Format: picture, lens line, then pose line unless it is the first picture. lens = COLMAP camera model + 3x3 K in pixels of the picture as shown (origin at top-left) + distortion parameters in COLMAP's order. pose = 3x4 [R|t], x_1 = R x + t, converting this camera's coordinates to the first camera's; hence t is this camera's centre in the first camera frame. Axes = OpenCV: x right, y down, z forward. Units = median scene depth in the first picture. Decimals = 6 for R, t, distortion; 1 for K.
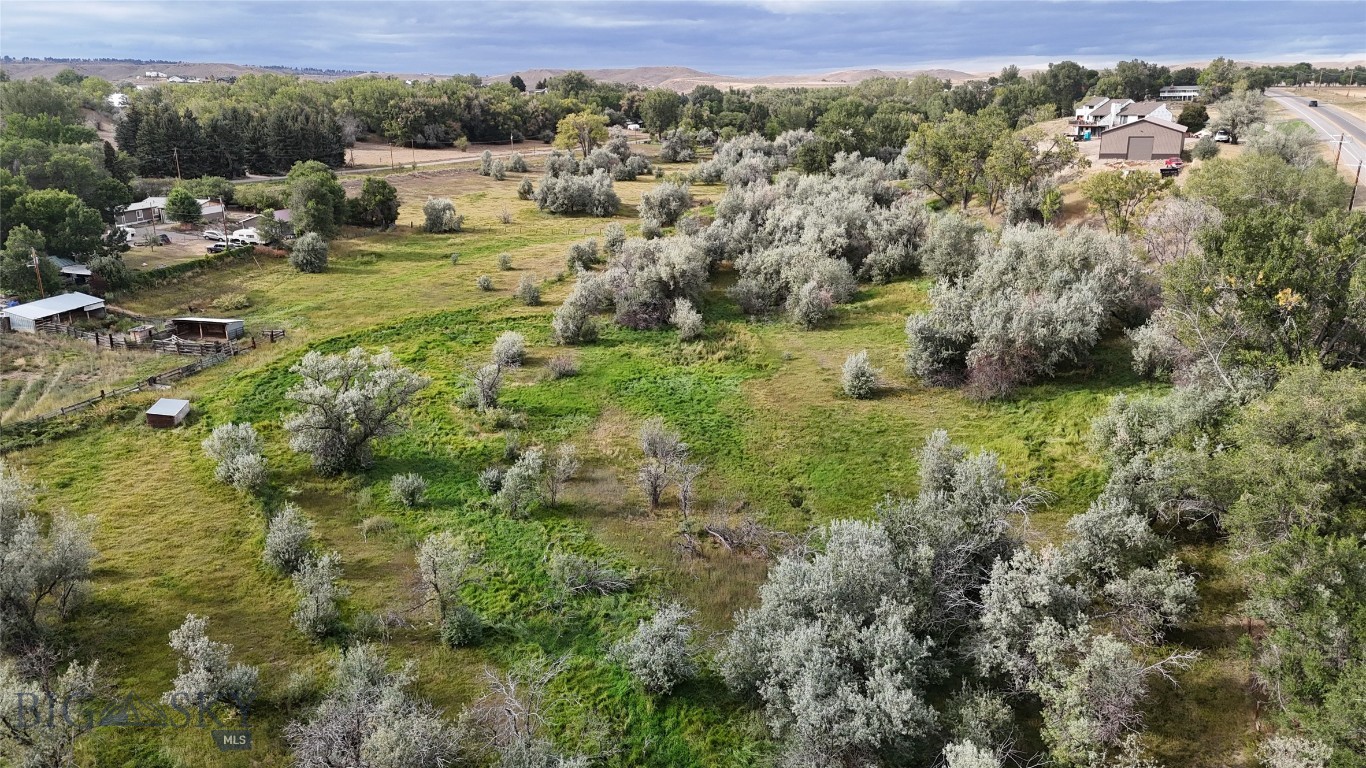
lens RADIAL K [[960.4, 0, 686.8], [0, 960.4, 374.0], [0, 0, 1]] dist [0.049483, -0.027870]
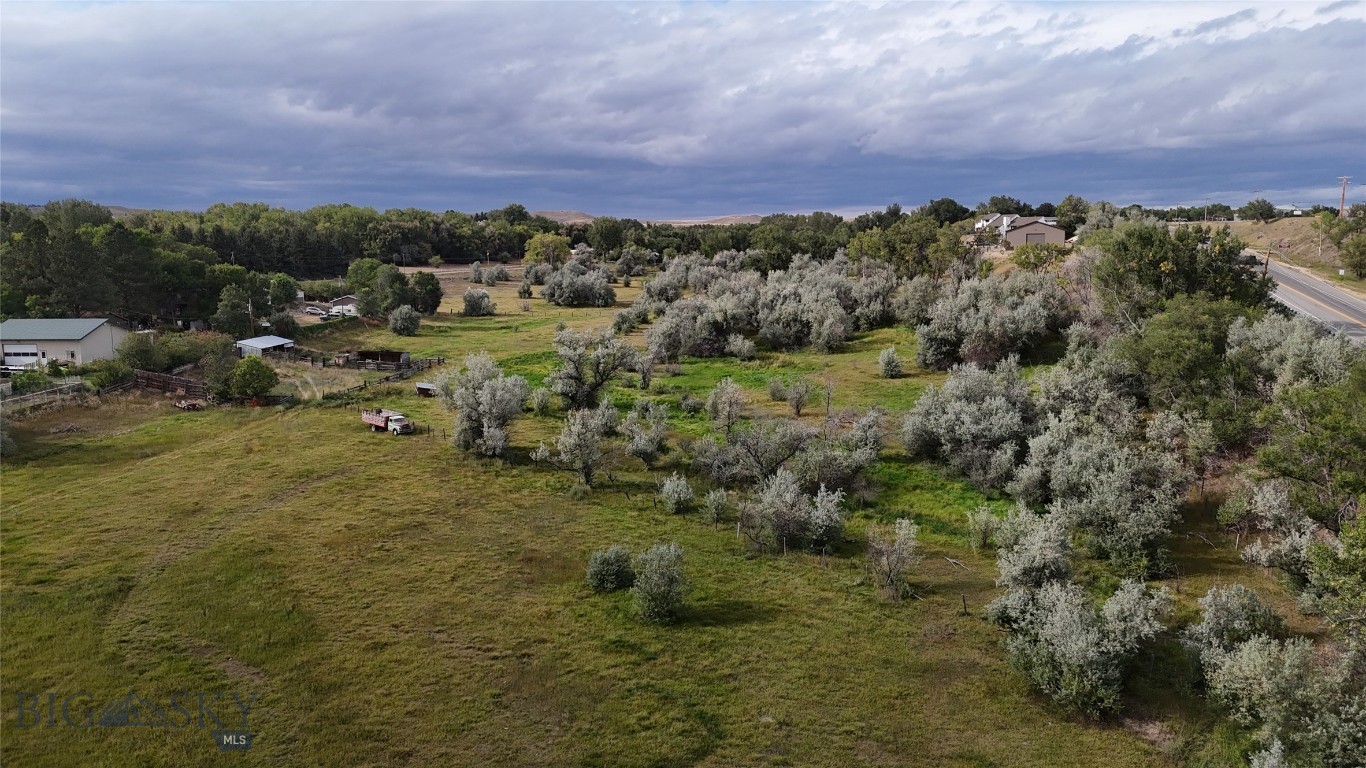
lens RADIAL K [[960.4, 0, 677.9], [0, 960.4, 390.6], [0, 0, 1]] dist [0.049483, -0.027870]
pose [[0.993811, -0.016945, 0.109784, -0.143772], [0.030731, 0.991663, -0.125137, 0.102710], [-0.106748, 0.127736, 0.986047, -0.193029]]
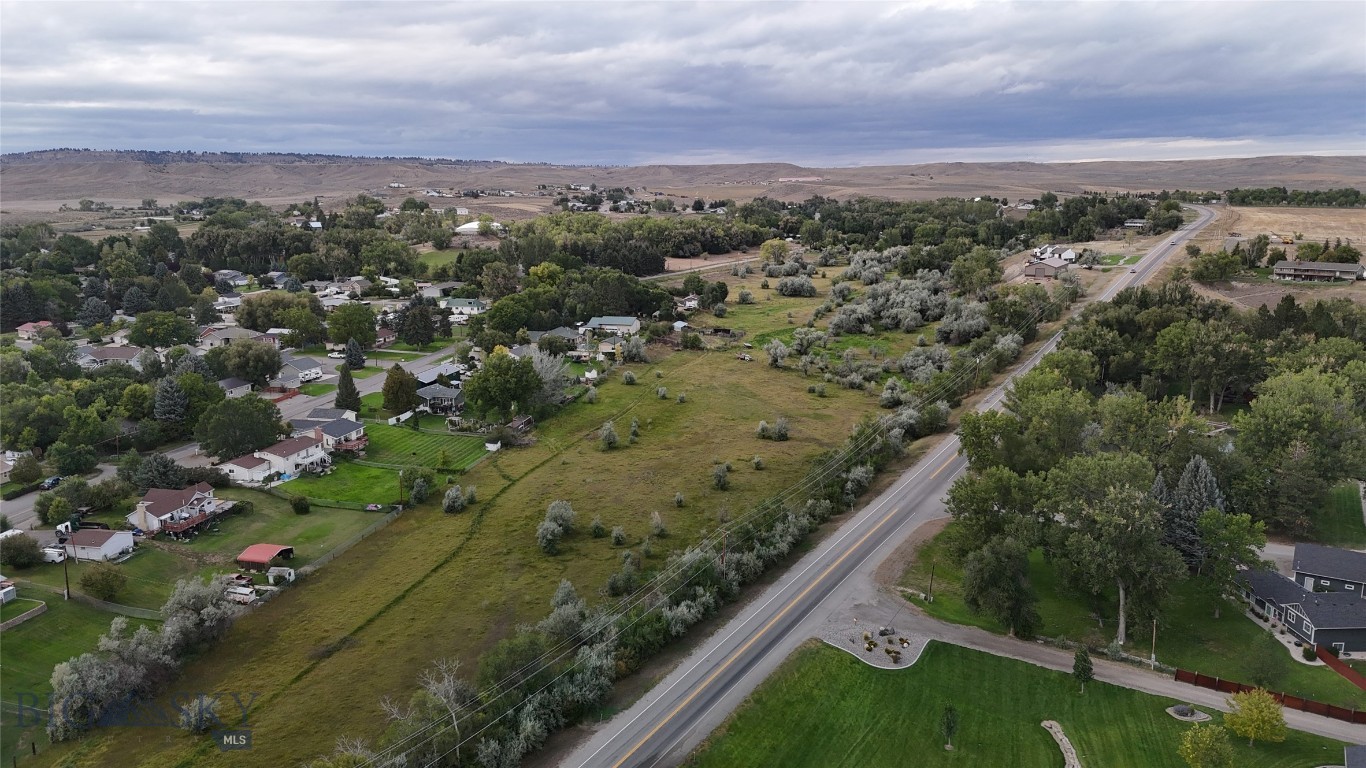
lens RADIAL K [[960.4, 0, 672.0], [0, 960.4, 385.2], [0, 0, 1]] dist [0.049483, -0.027870]
pose [[0.994741, 0.017270, -0.100957, -0.195963], [-0.023917, 0.997598, -0.065012, 0.212496], [0.099592, 0.067084, 0.992764, -1.356427]]
